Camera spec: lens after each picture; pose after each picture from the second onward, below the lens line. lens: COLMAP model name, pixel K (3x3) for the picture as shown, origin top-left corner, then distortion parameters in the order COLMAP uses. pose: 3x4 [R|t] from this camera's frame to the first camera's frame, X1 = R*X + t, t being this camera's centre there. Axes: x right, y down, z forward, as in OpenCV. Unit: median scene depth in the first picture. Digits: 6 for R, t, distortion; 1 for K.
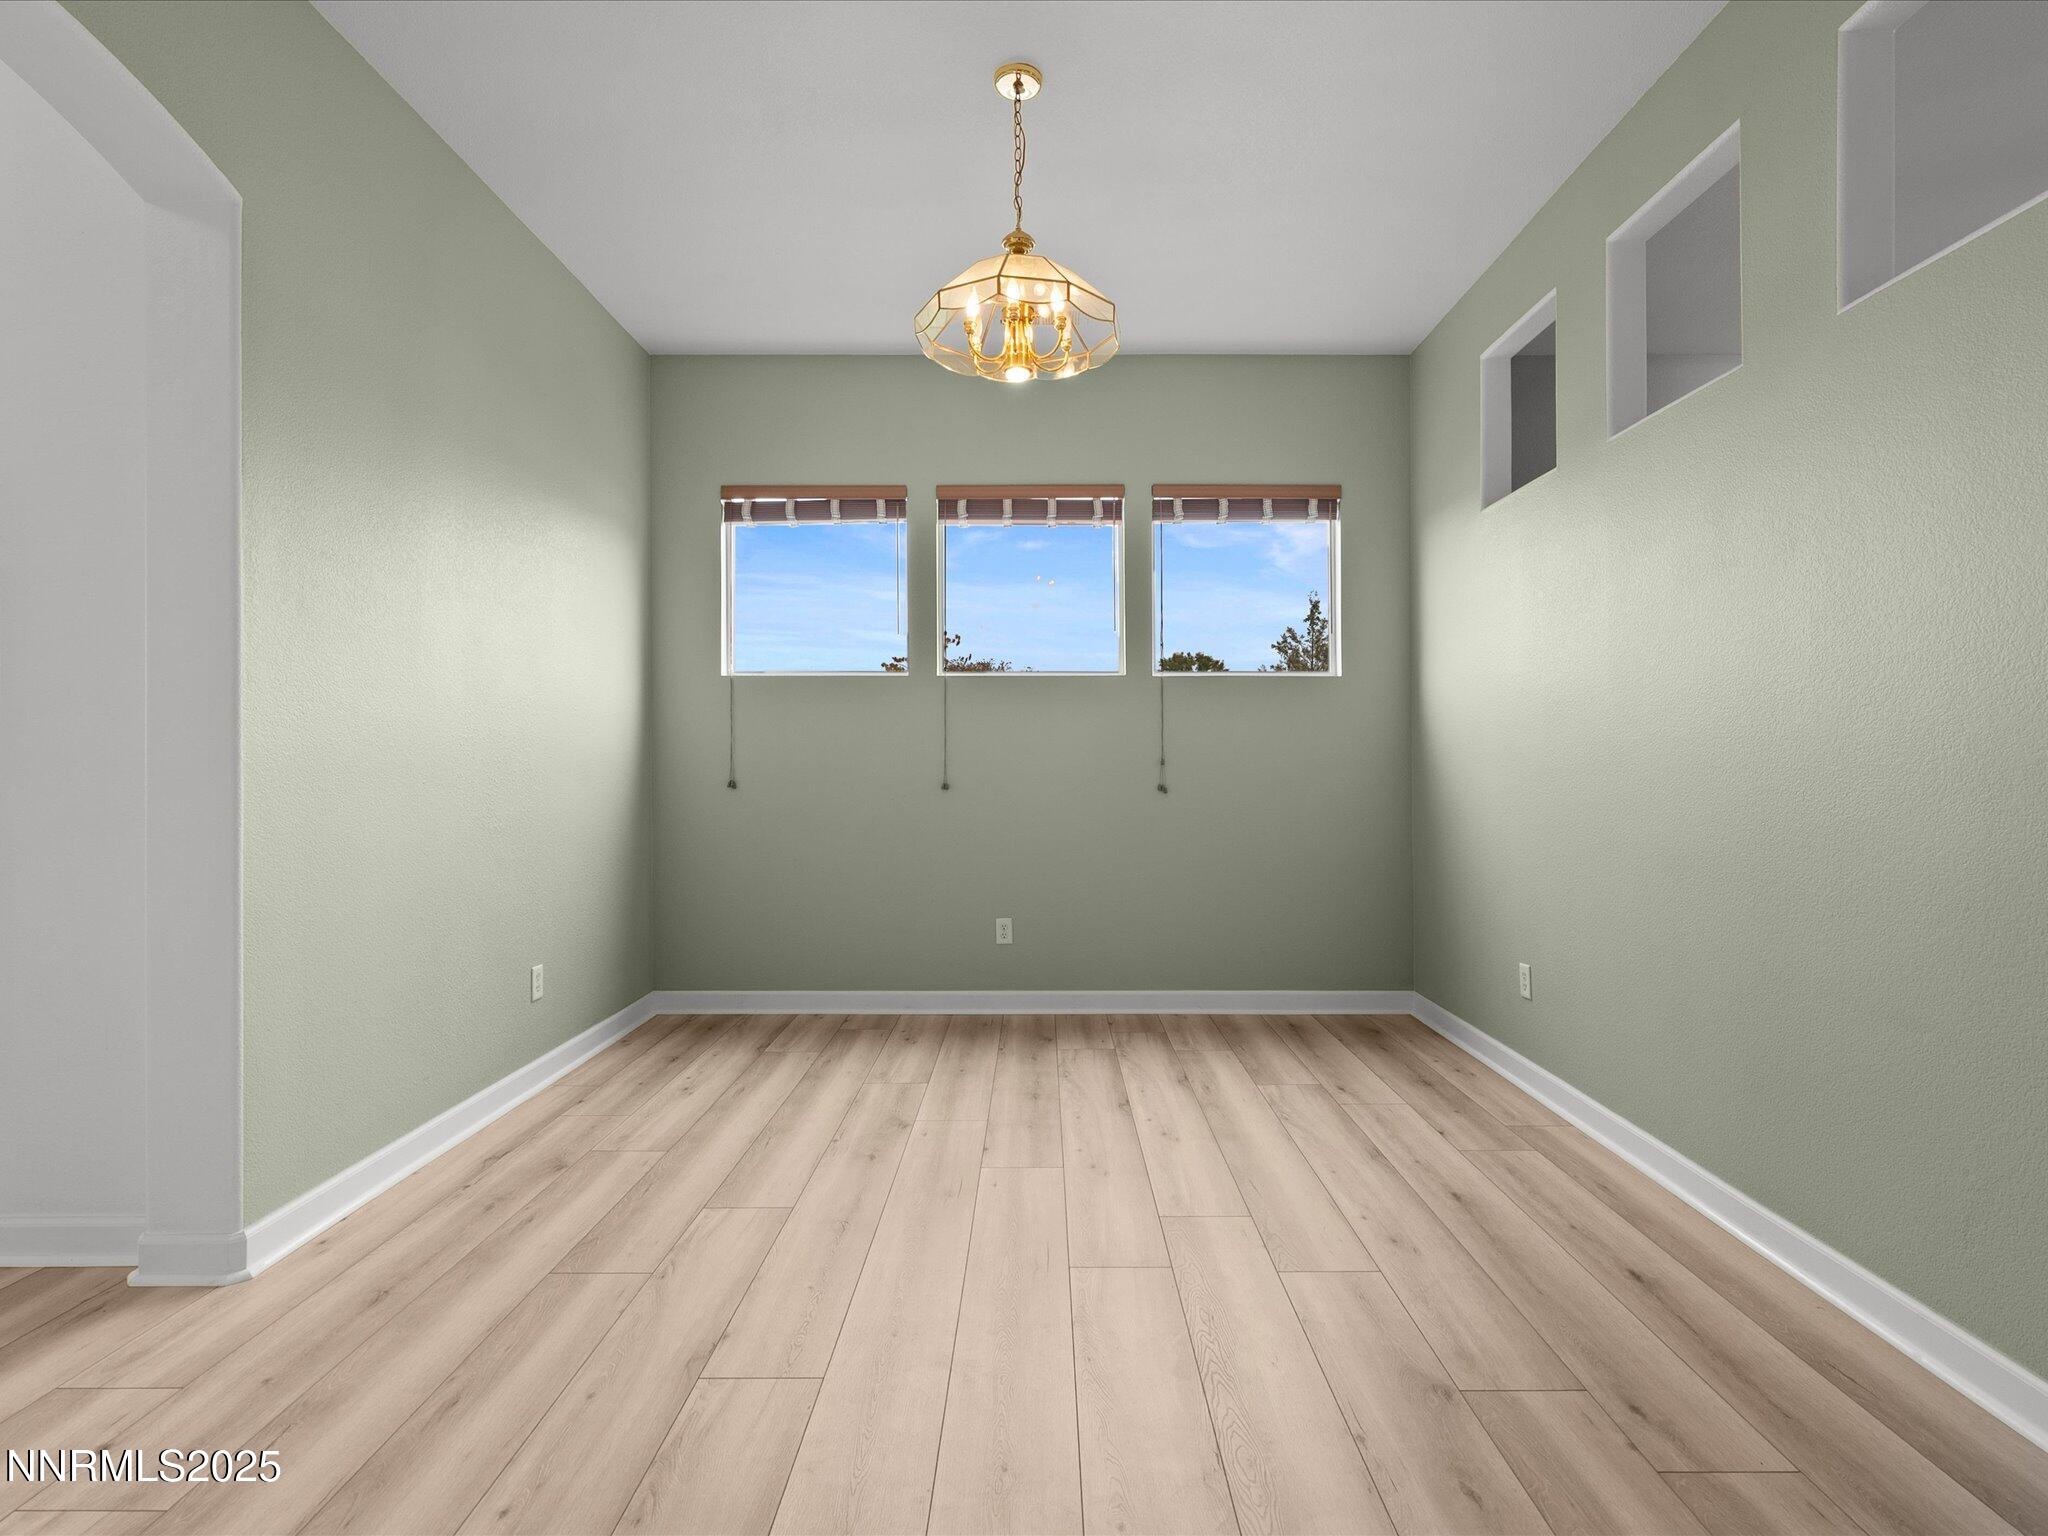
lens RADIAL K [[1051.8, 0, 1045.7], [0, 1051.8, 762.6], [0, 0, 1]] dist [-0.006543, 0.001620]
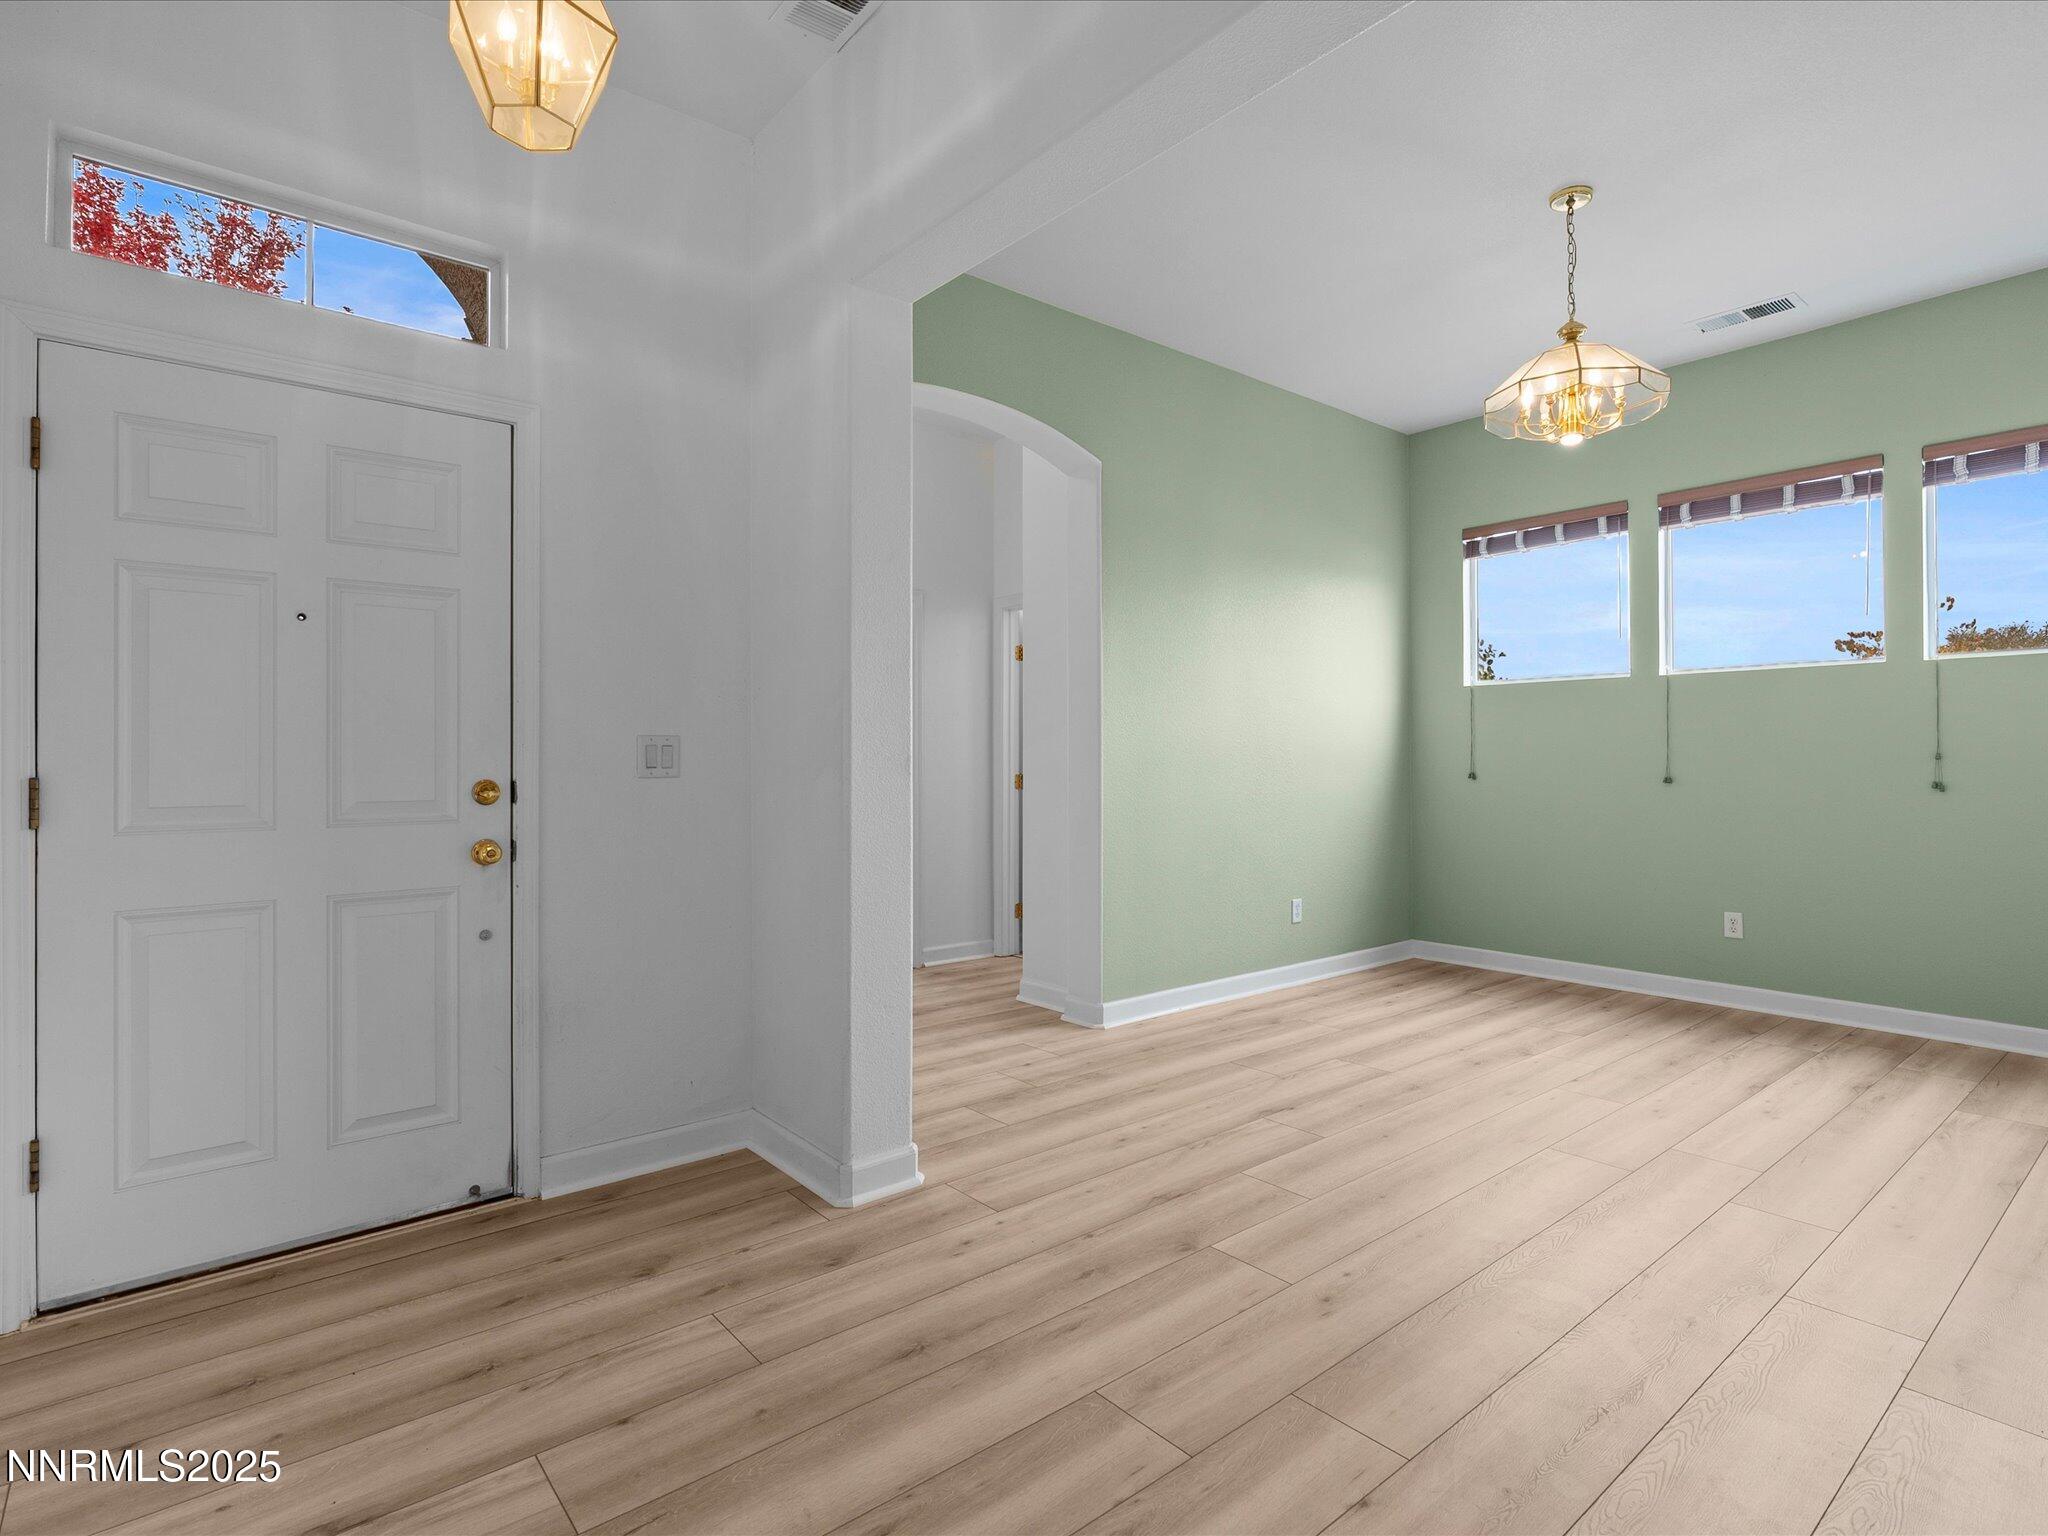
lens RADIAL K [[1043.6, 0, 1024.0], [0, 1043.6, 768.0], [0, 0, 1]] dist [-0.004932, 0.000470]
pose [[0.635259, 0.004927, -0.772283, 0.303746], [0.002339, 0.999963, 0.008303, 0.000375], [0.772295, -0.007081, 0.635224, -0.156717]]
